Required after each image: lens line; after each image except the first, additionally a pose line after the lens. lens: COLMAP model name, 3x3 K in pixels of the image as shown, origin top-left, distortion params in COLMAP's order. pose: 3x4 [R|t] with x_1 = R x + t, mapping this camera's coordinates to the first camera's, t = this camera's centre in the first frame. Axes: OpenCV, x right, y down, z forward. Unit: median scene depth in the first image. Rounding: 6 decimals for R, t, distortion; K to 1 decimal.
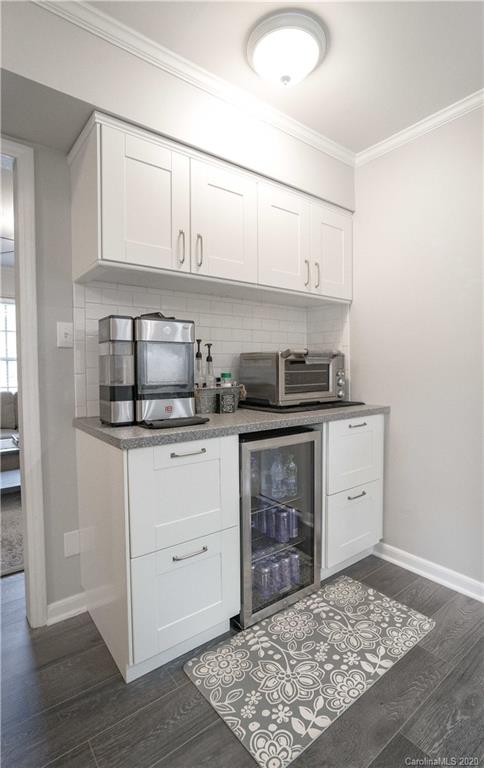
lens RADIAL K [[372.4, 0, 224.0], [0, 372.4, 383.7], [0, 0, 1]] dist [-0.041726, 0.000051]
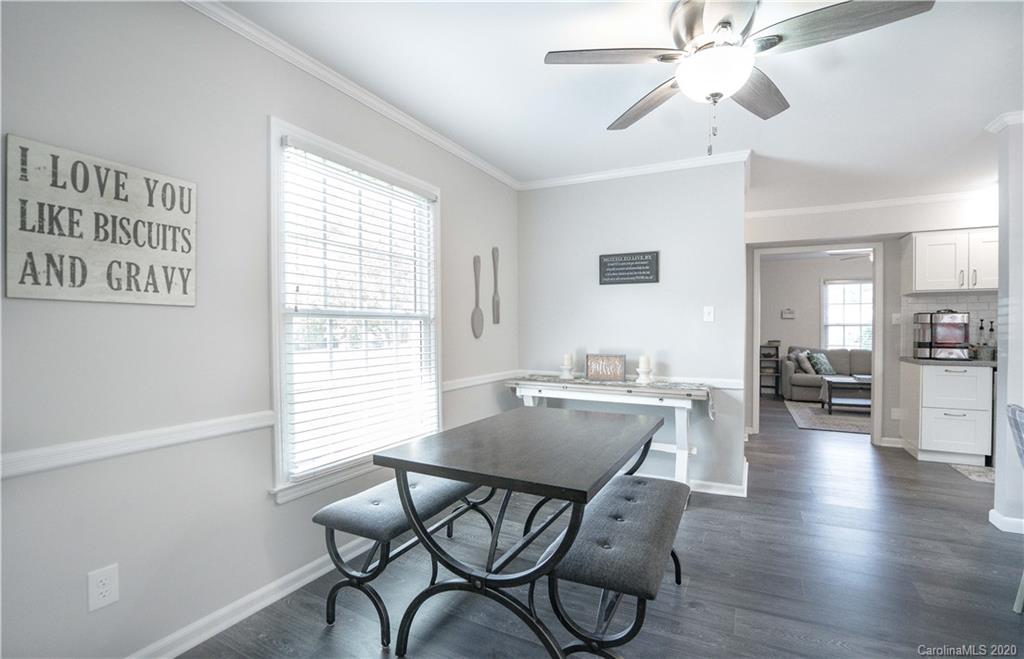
lens RADIAL K [[470.2, 0, 504.7], [0, 470.2, 331.8], [0, 0, 1]] dist [-0.032489, 0.004211]
pose [[0.442989, 0.013508, -0.896425, 1.102016], [-0.042132, 0.999095, -0.005766, 0.066120], [0.895536, 0.040322, 0.443158, -2.558533]]
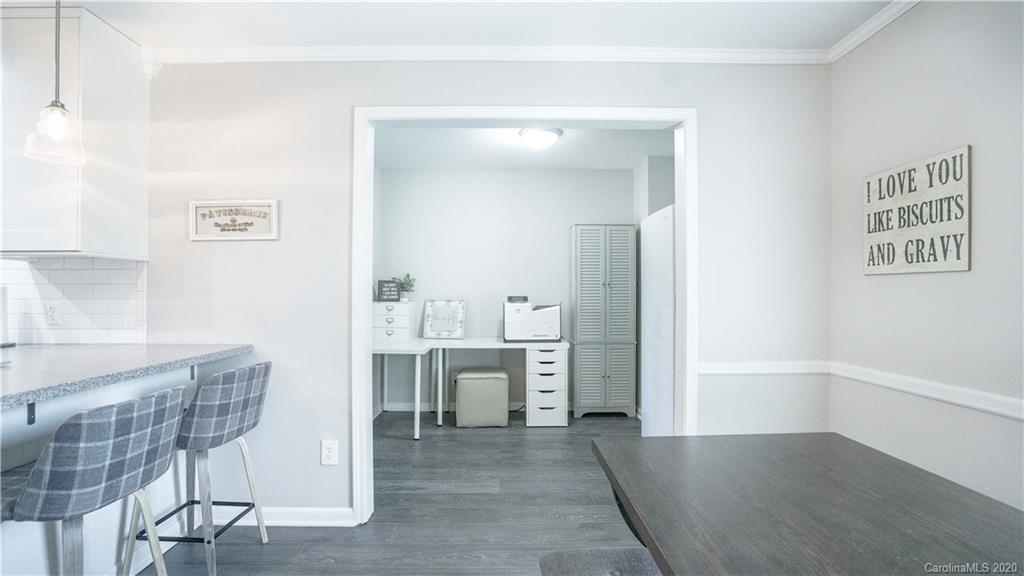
lens RADIAL K [[469.3, 0, 509.1], [0, 469.3, 293.4], [0, 0, 1]] dist [-0.032468, 0.001891]
pose [[-0.818495, 0.009839, 0.574430, 0.026147], [0.032573, 0.999040, 0.029301, 0.016348], [-0.573590, 0.042694, -0.818029, -1.206058]]
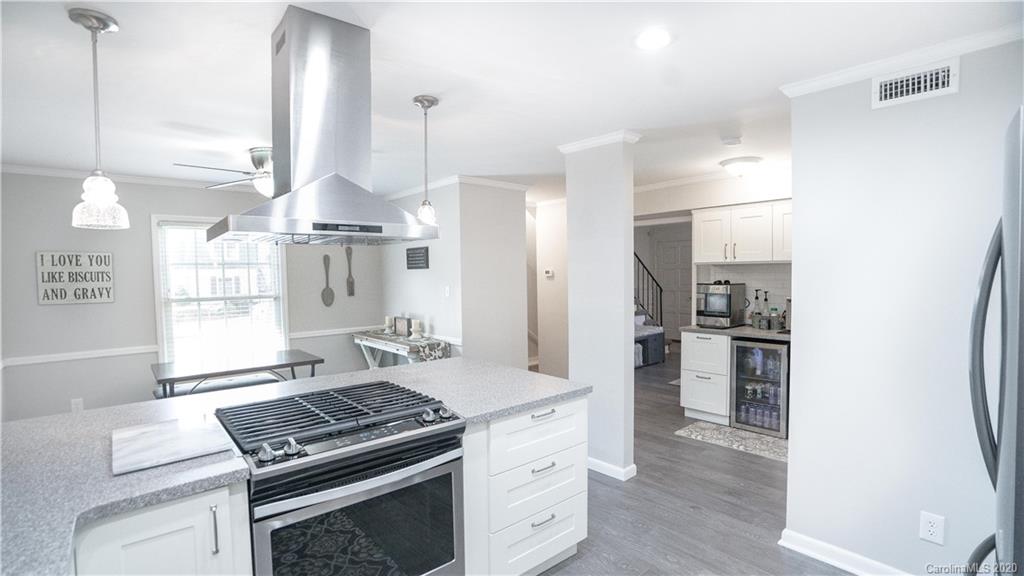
lens RADIAL K [[469.3, 0, 513.0], [0, 469.3, 289.2], [0, 0, 1]] dist [-0.032468, 0.001891]
pose [[0.073828, 0.043710, -0.996313, 2.705063], [-0.025792, 0.998789, 0.041908, -0.229281], [0.996937, 0.022603, 0.074866, -0.524541]]
